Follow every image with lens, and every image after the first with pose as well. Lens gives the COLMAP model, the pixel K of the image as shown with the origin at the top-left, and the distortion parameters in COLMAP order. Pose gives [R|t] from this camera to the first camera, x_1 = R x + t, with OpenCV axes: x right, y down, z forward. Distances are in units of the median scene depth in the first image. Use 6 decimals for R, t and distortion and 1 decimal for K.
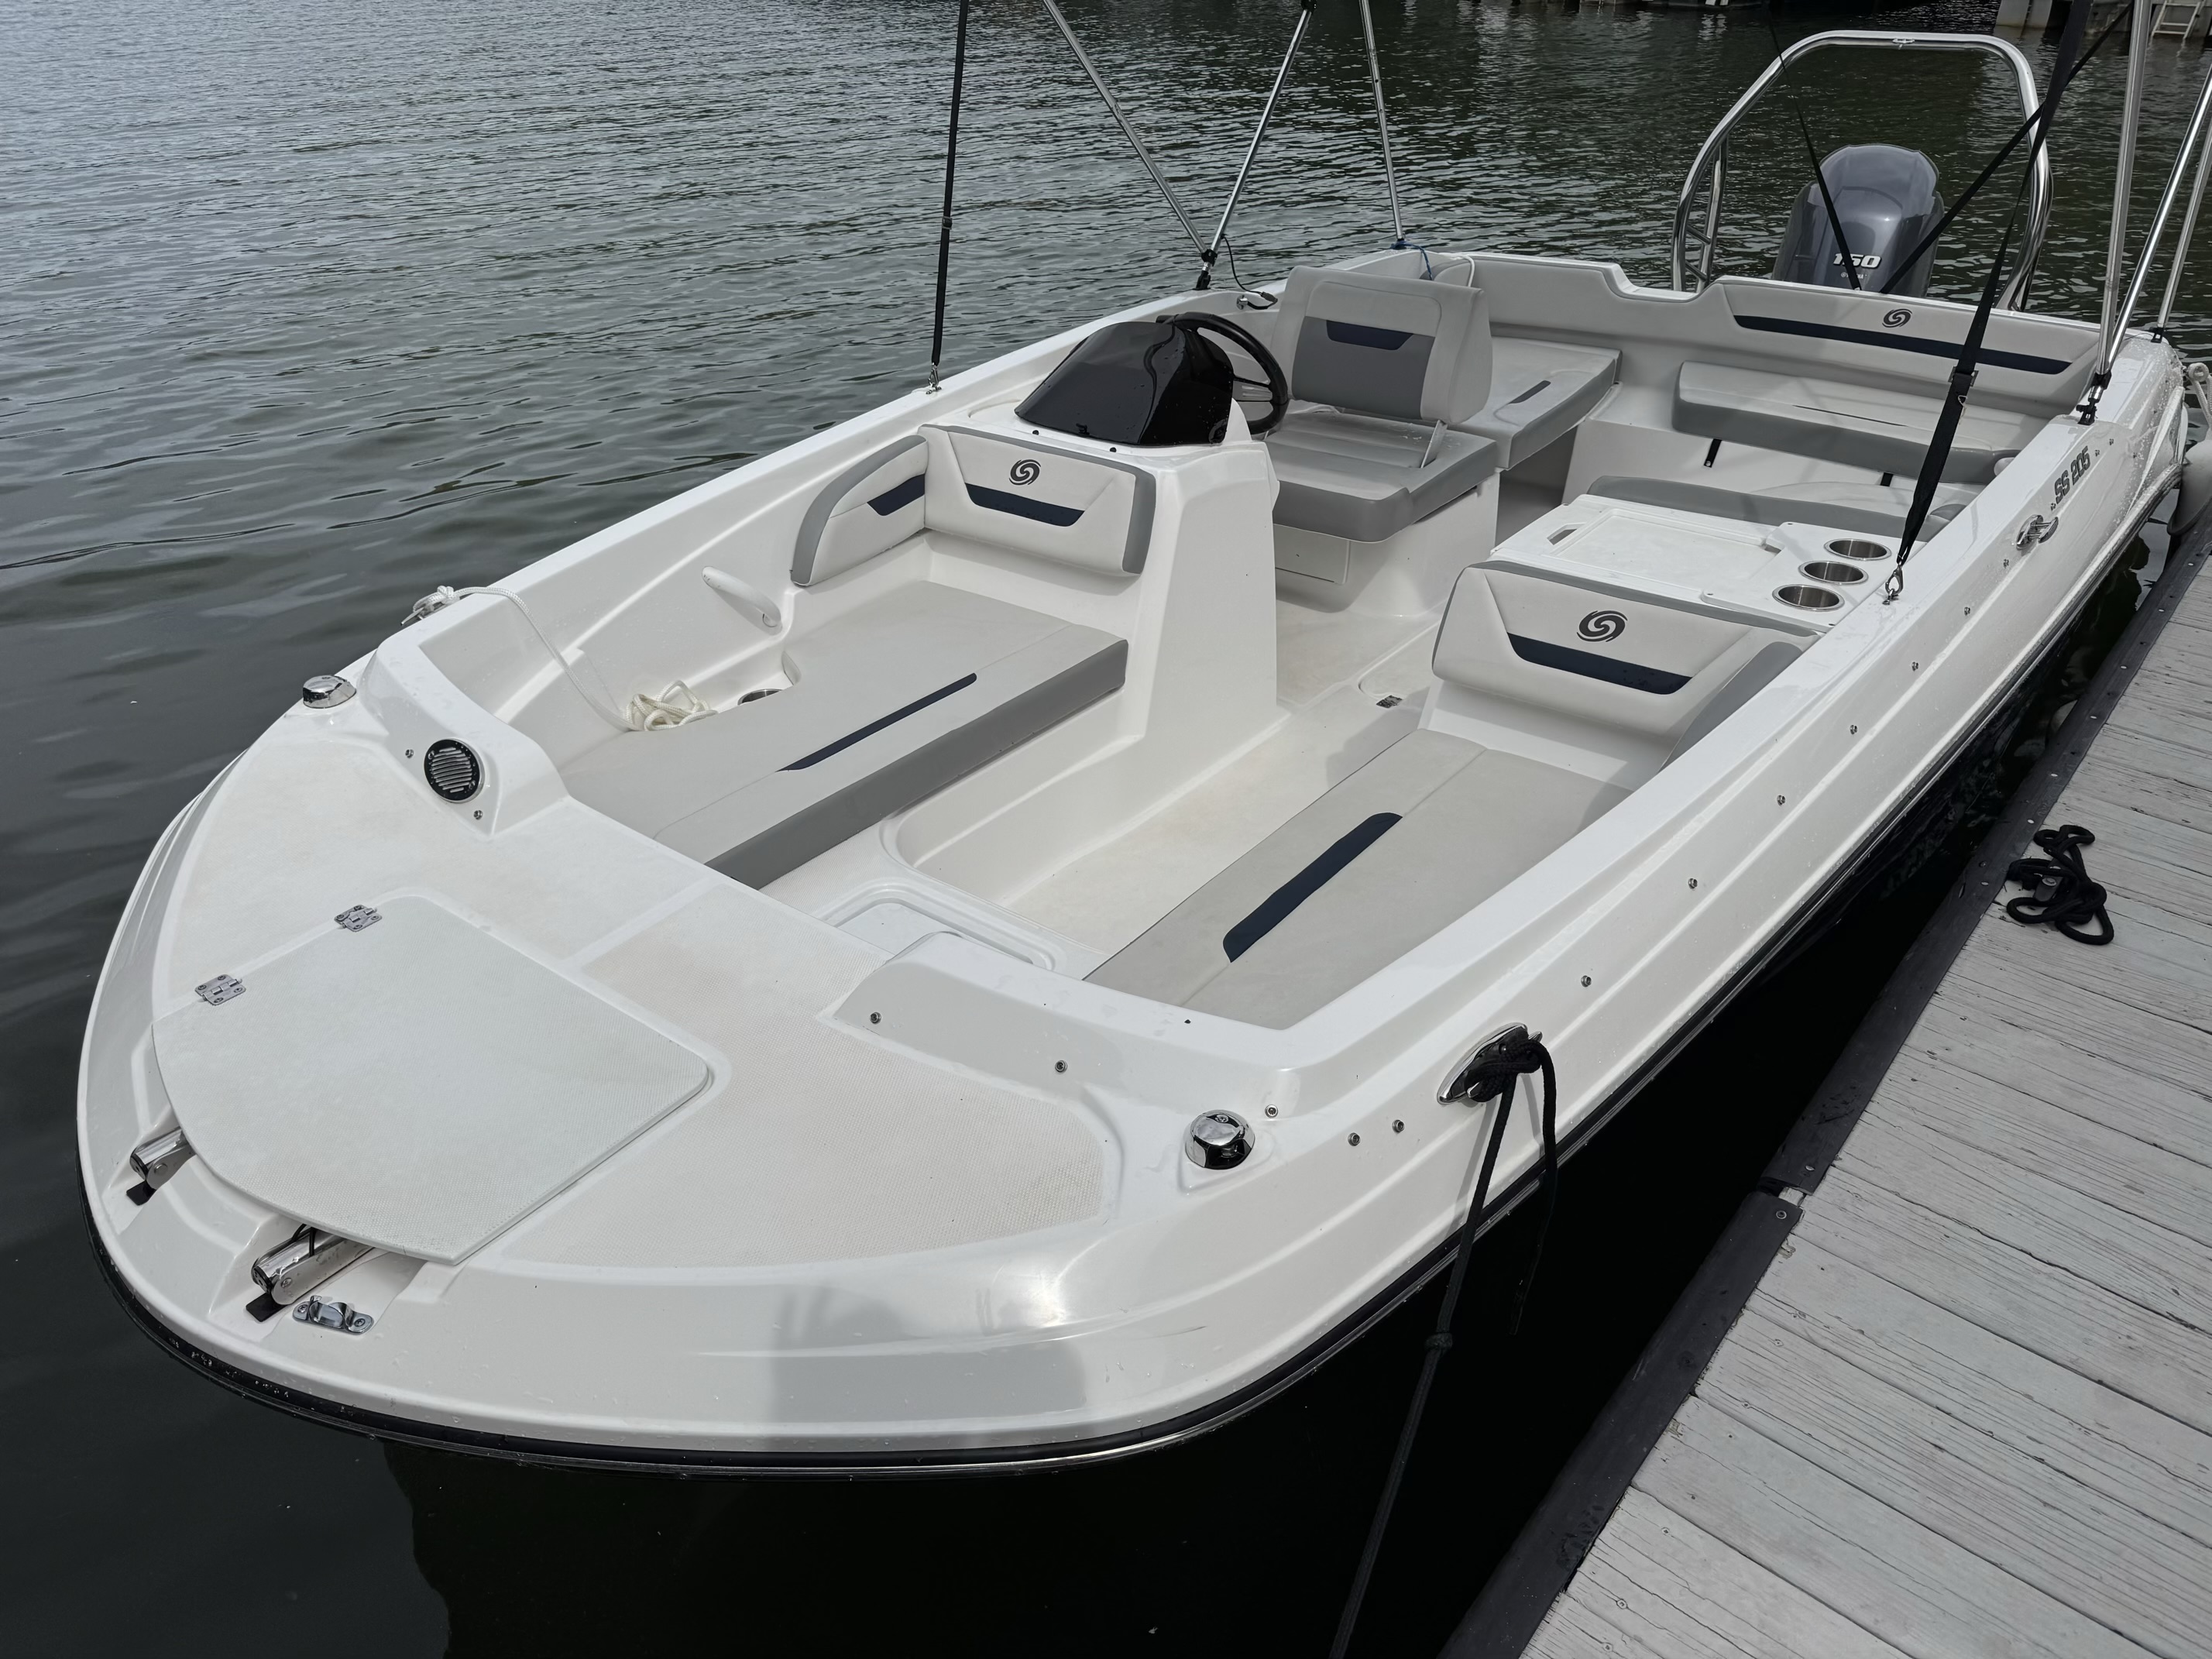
lens RADIAL K [[1598.7, 0, 1102.3], [0, 1598.7, 852.5], [0, 0, 1]] dist [0.031467, -0.023066]
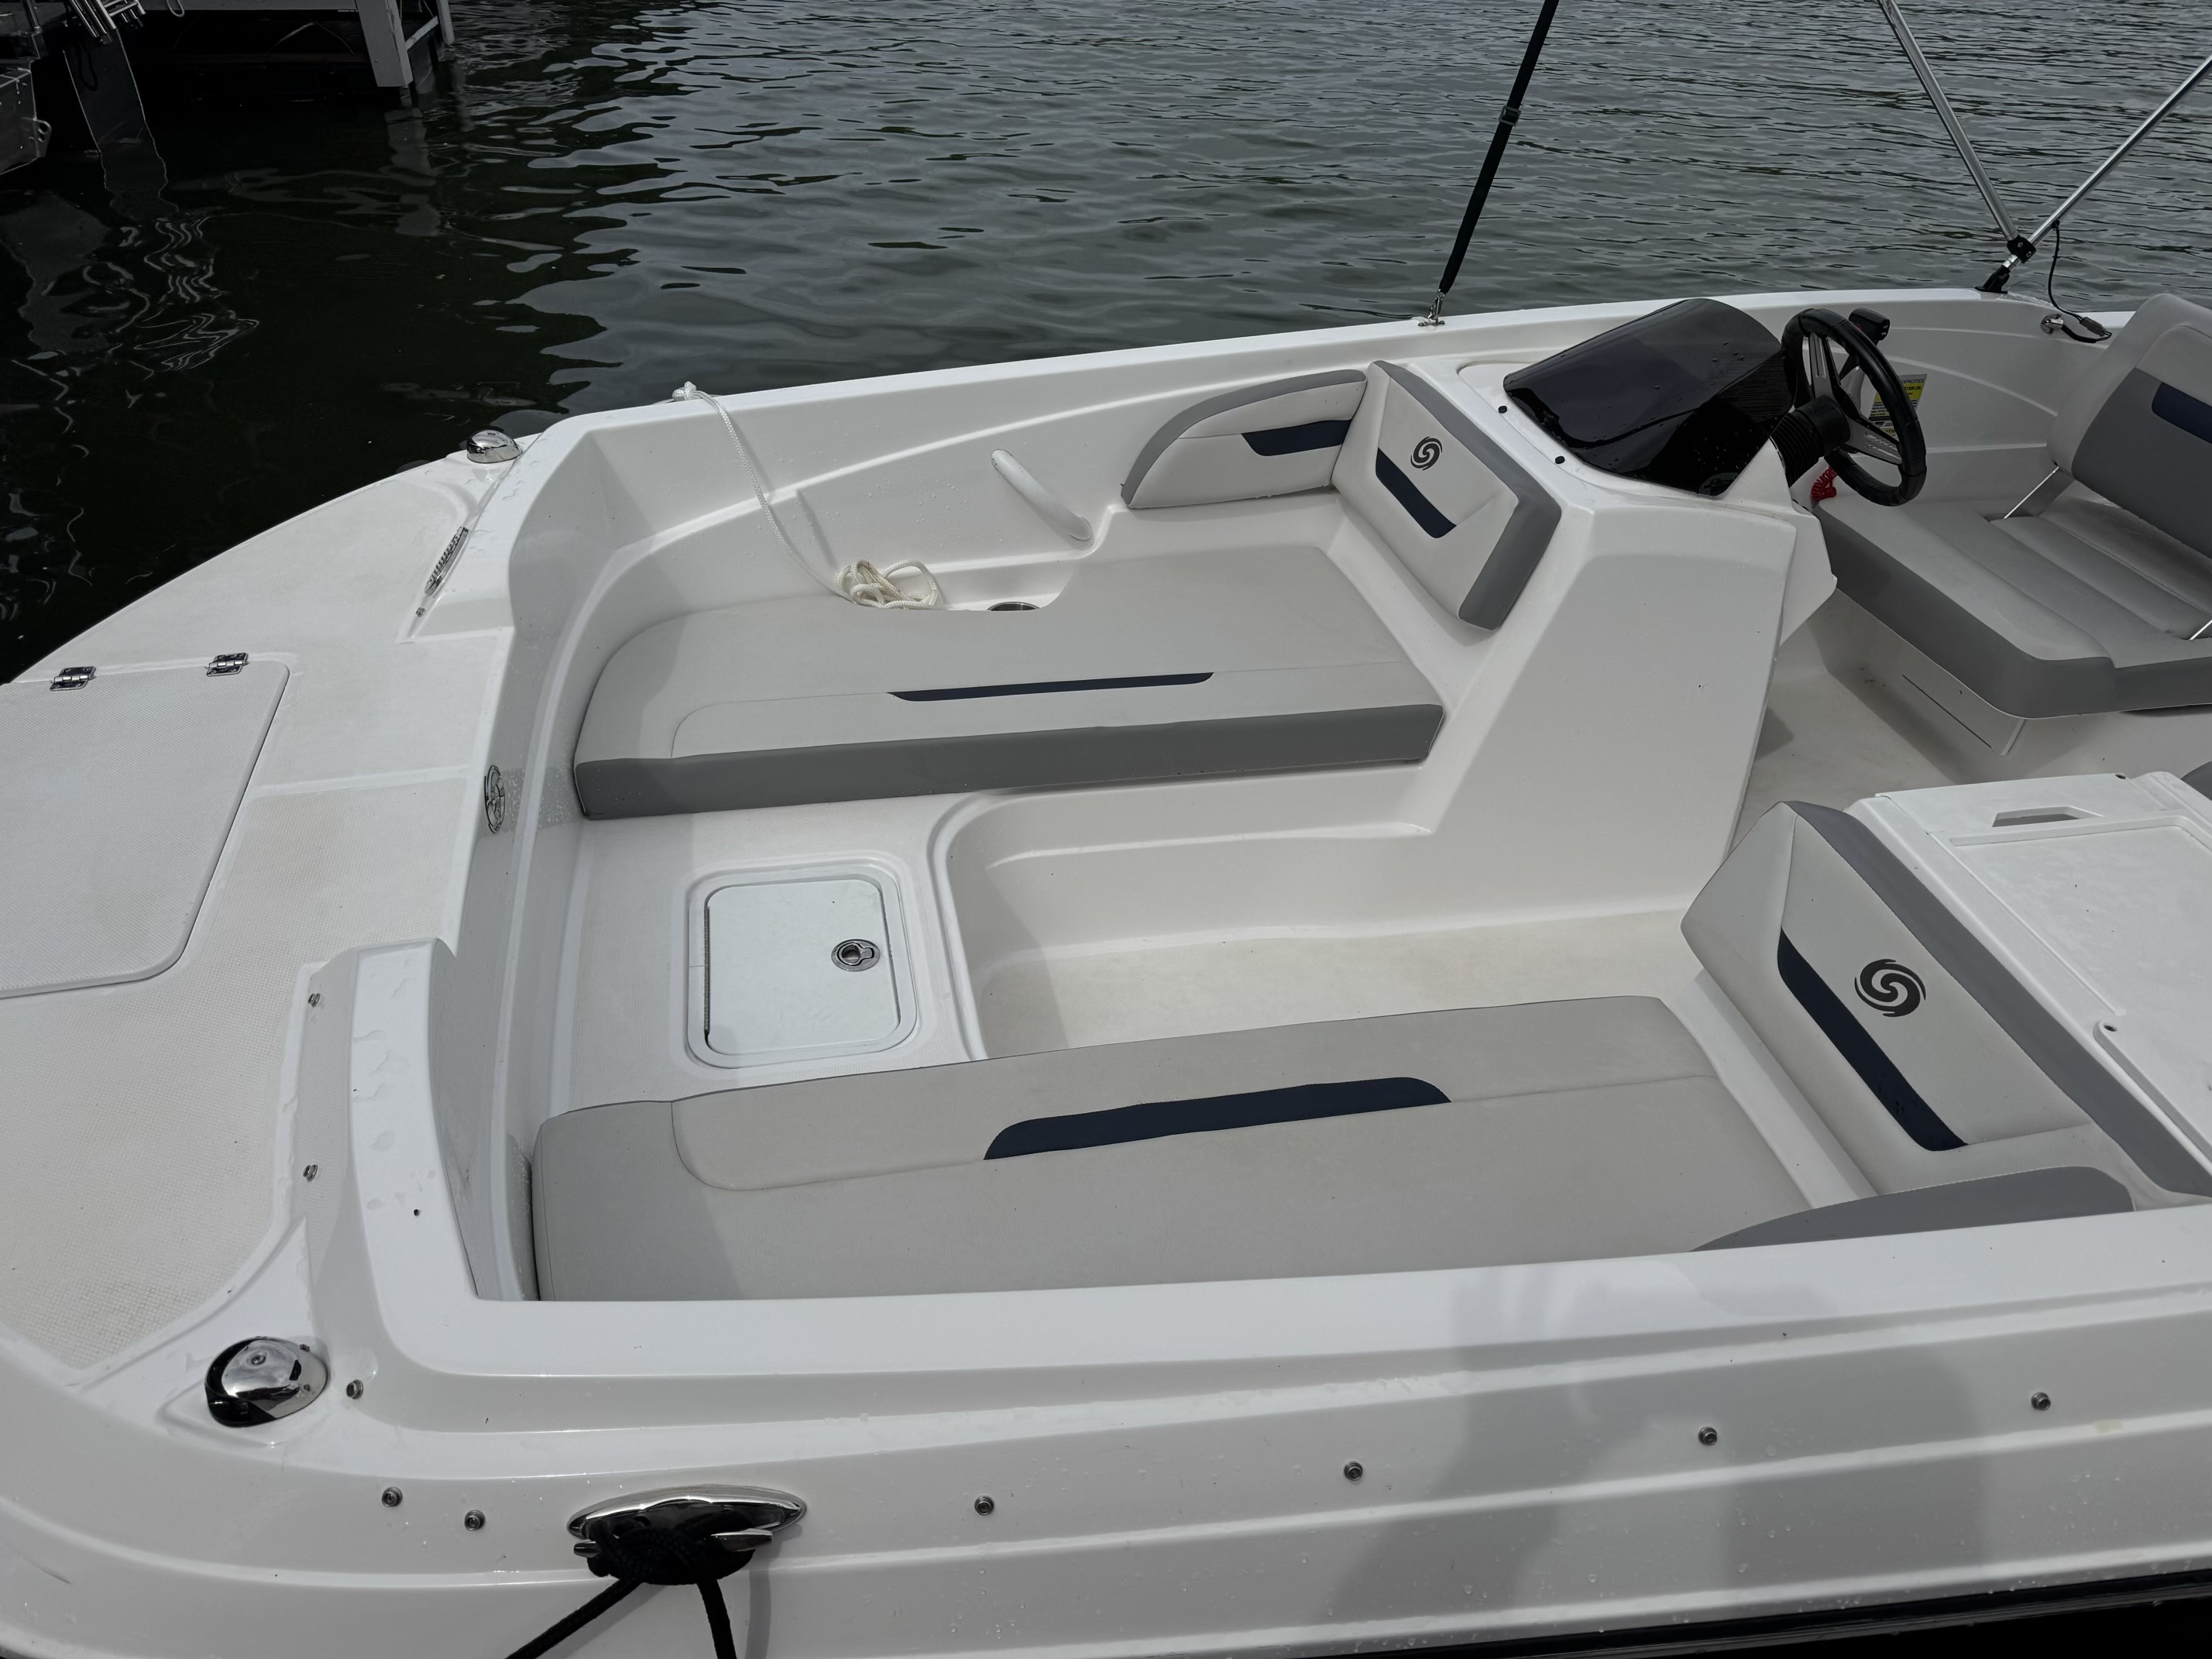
lens RADIAL K [[1541.1, 0, 1066.7], [0, 1541.1, 873.6], [0, 0, 1]] dist [0.040809, -0.060667]
pose [[0.744016, 0.430310, -0.511148, 0.280859], [-0.378212, 0.901880, 0.208730, -0.142956], [0.550813, 0.038024, 0.833762, 0.291324]]
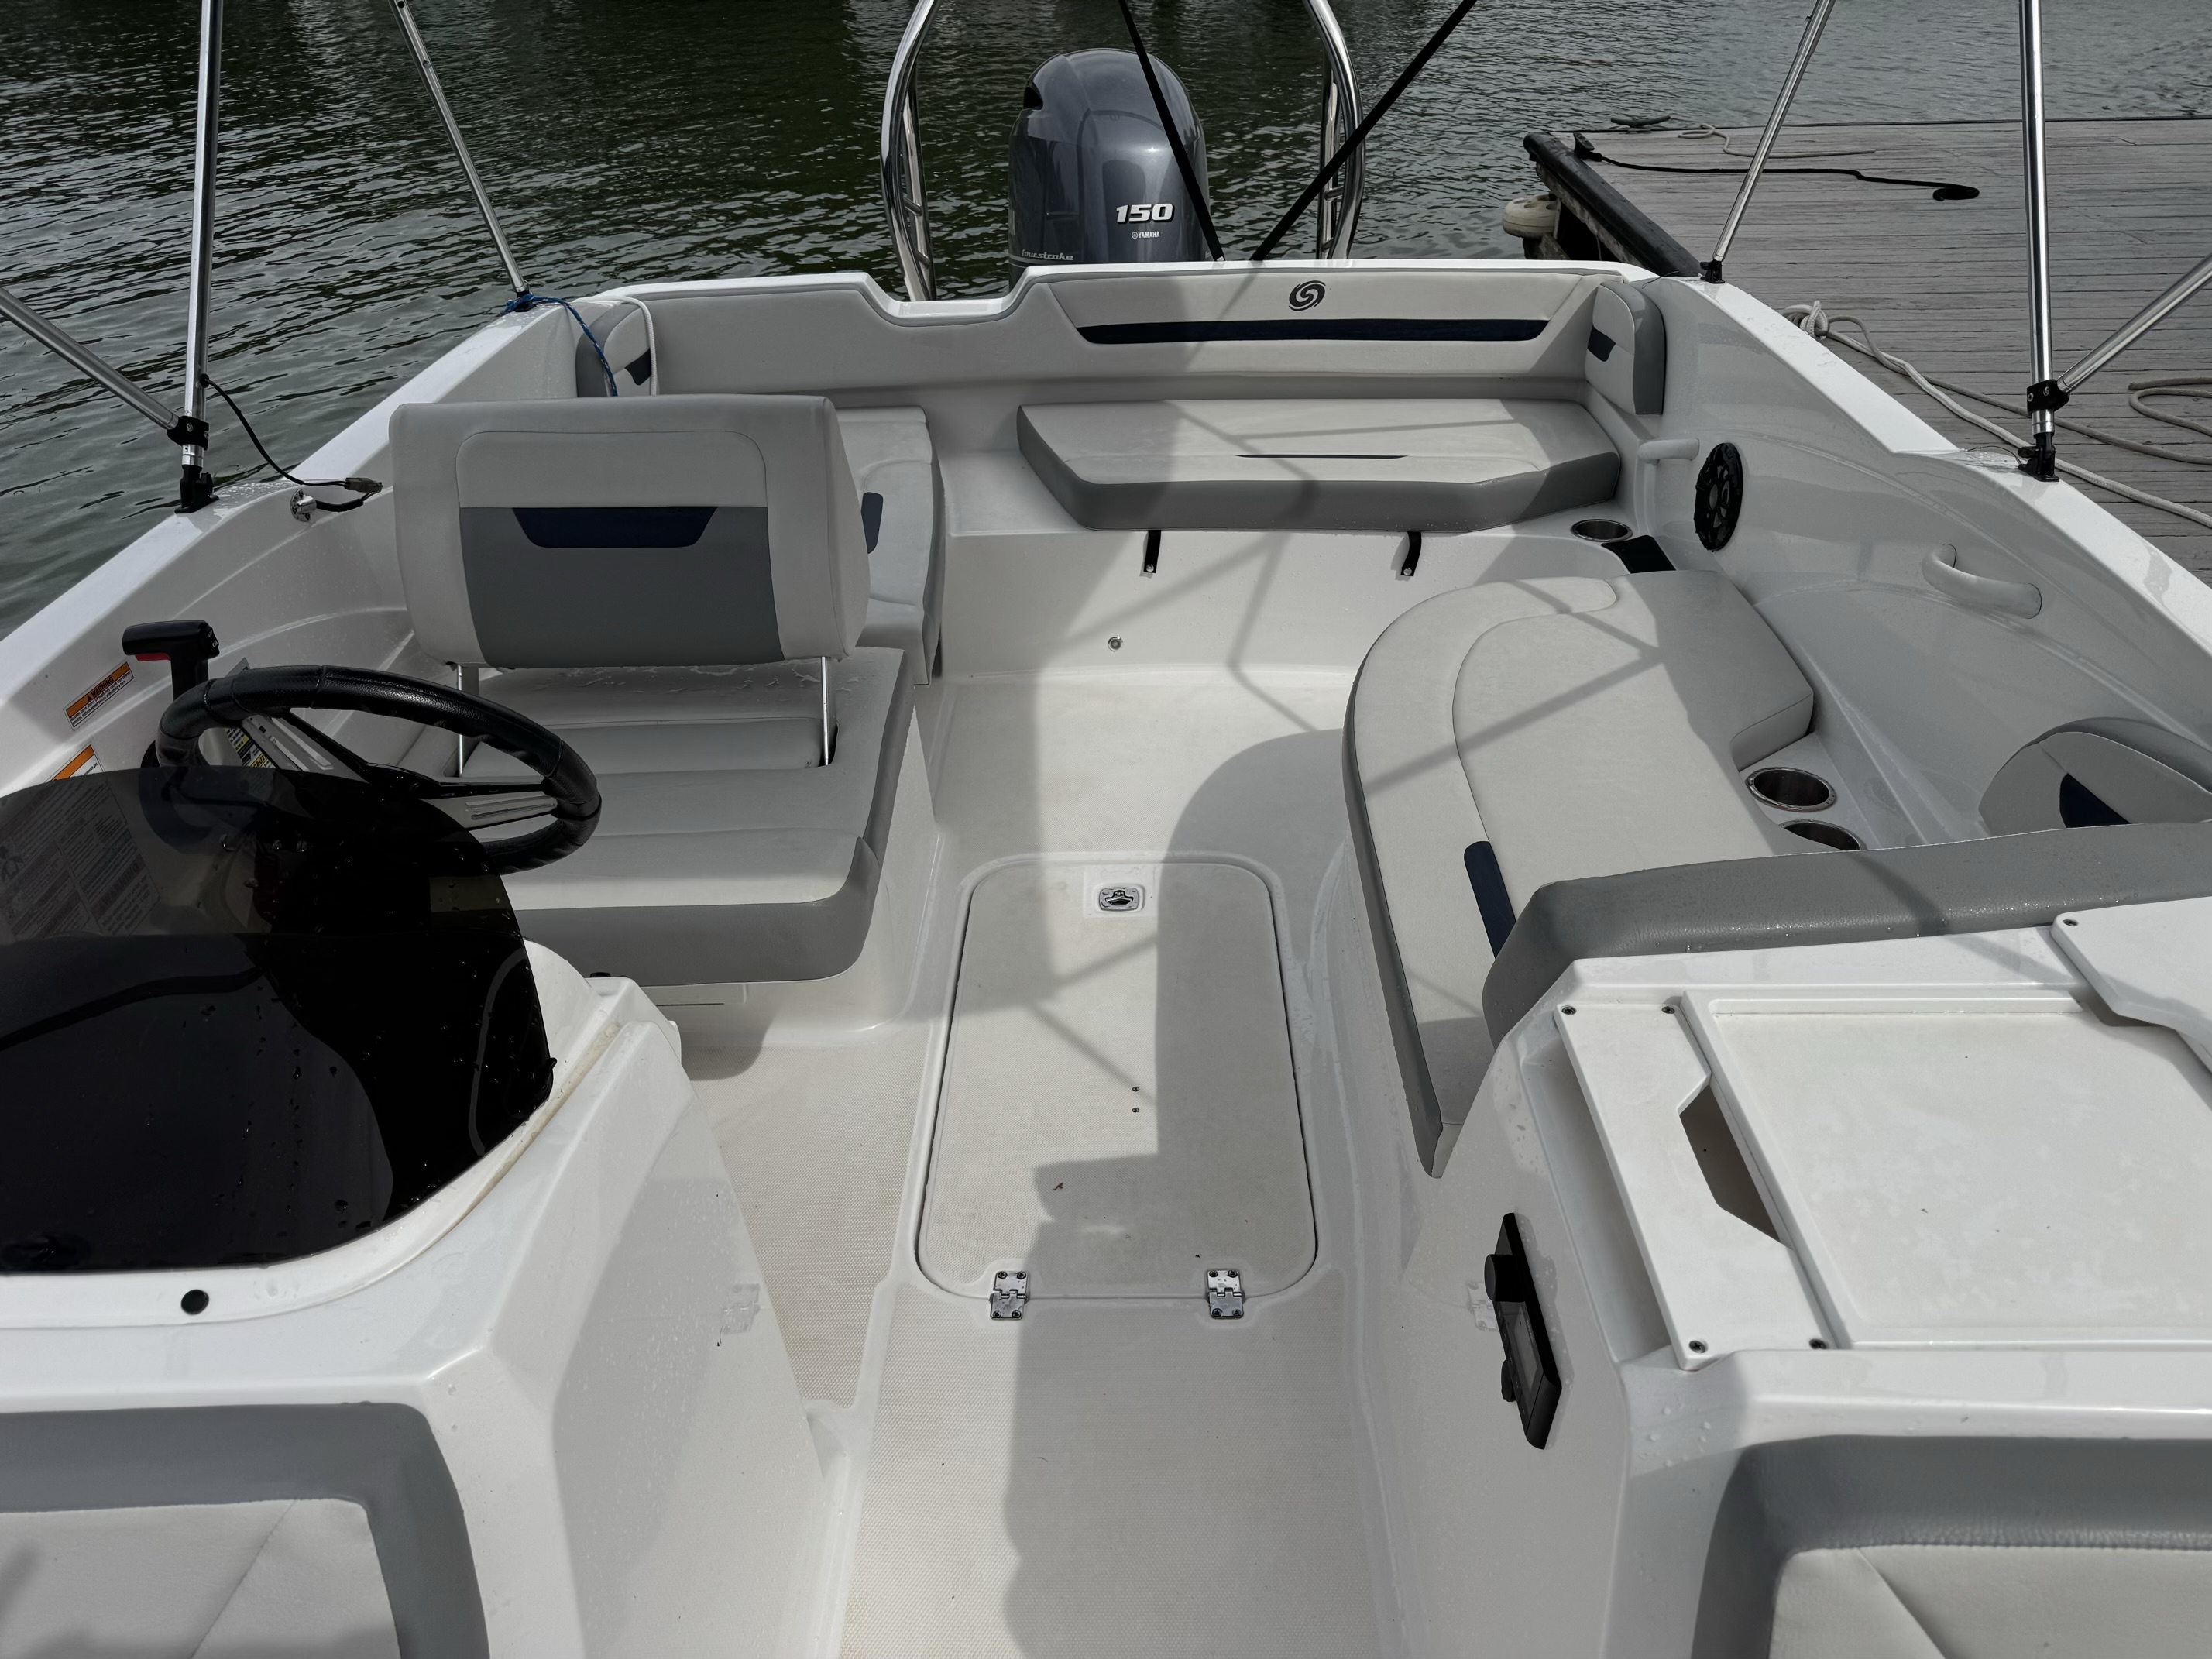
lens RADIAL K [[1541.1, 0, 1066.7], [0, 1541.1, 873.6], [0, 0, 1]] dist [0.040809, -0.060667]
pose [[0.808012, -0.346564, 0.476456, 0.022385], [0.321013, 0.937082, 0.137215, -0.312264], [-0.494032, 0.042077, 0.868425, 0.683956]]
